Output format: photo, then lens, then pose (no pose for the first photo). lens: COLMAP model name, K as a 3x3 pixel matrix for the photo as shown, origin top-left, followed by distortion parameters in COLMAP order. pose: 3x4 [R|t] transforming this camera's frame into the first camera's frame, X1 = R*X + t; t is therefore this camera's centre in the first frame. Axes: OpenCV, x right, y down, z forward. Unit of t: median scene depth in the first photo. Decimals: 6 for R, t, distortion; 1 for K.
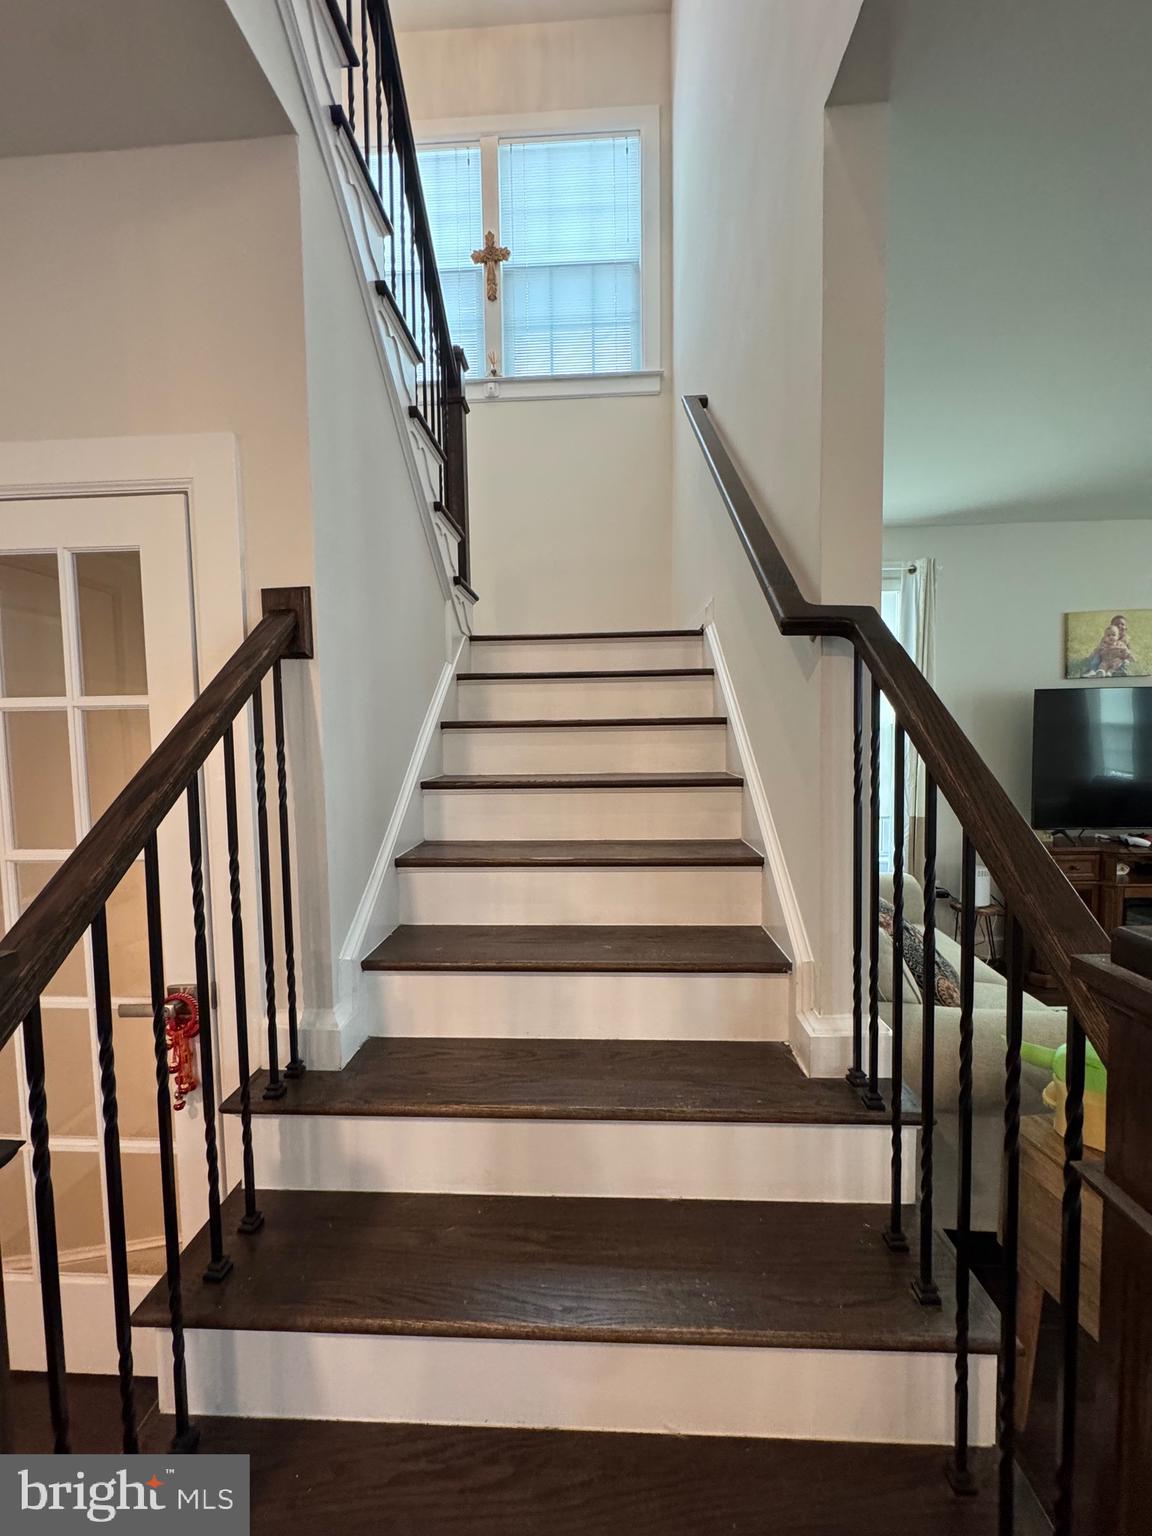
lens RADIAL K [[614.1, 0, 574.2], [0, 614.1, 770.9], [0, 0, 1]] dist [-0.004189, 0.000777]
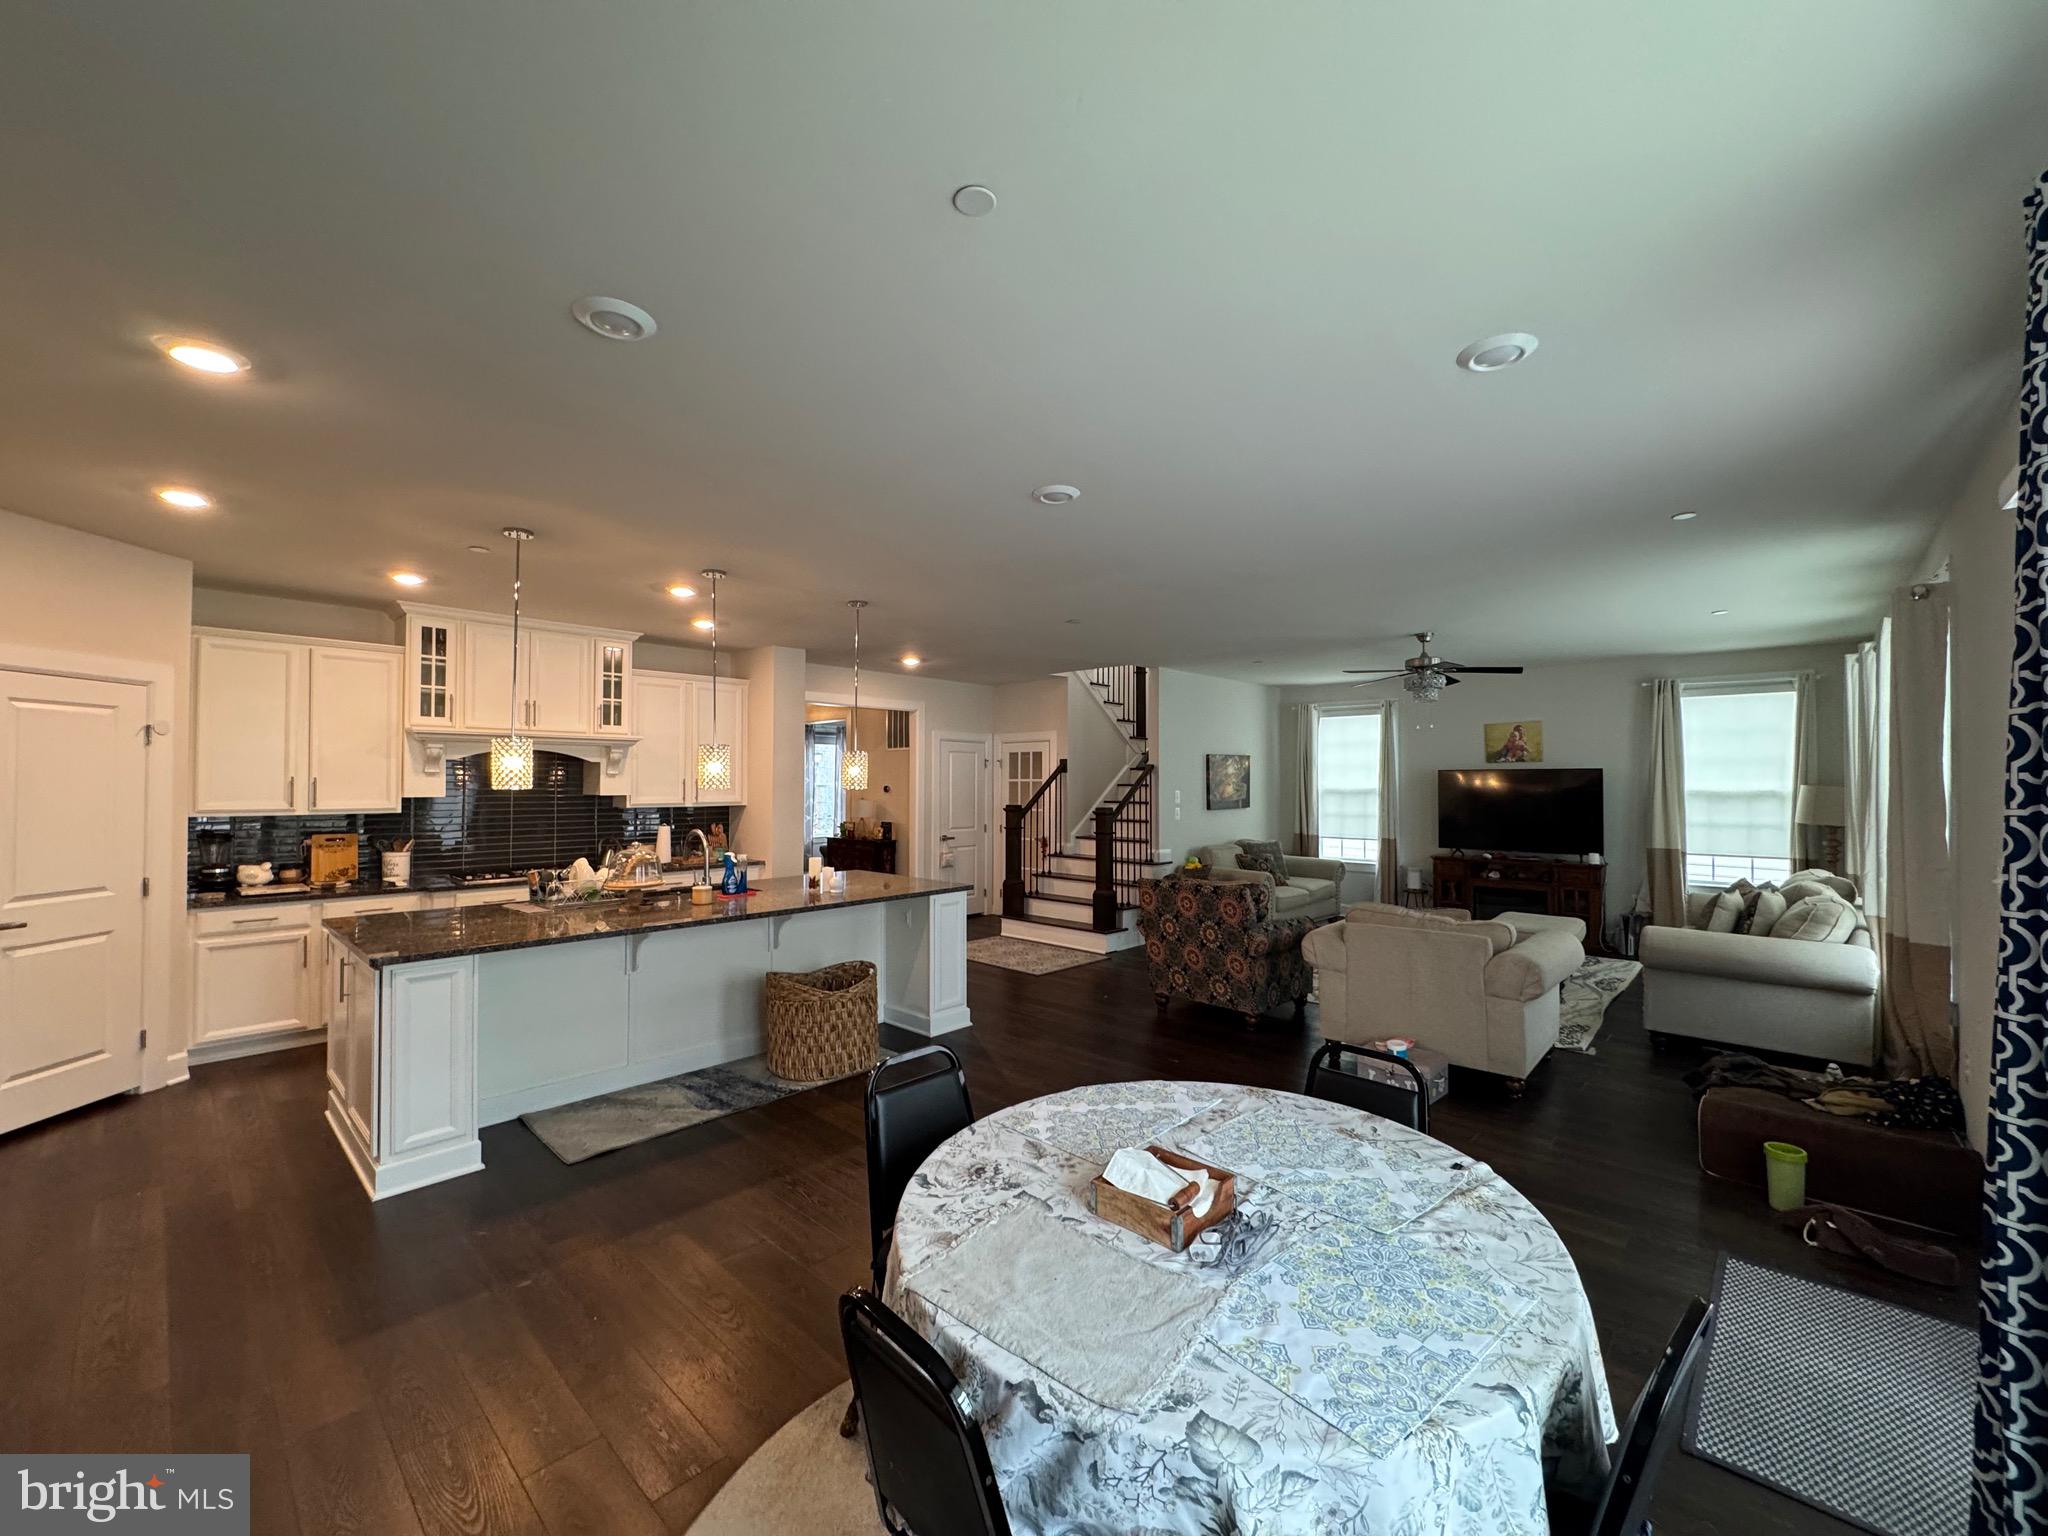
lens RADIAL K [[818.8, 0, 1026.0], [0, 818.8, 769.1], [0, 0, 1]] dist [-0.004189, 0.000777]
pose [[0.766682, 0.004942, -0.642008, 1.293606], [-0.057419, 0.996491, -0.060898, 0.079098], [0.639454, 0.083553, 0.764276, -1.555783]]
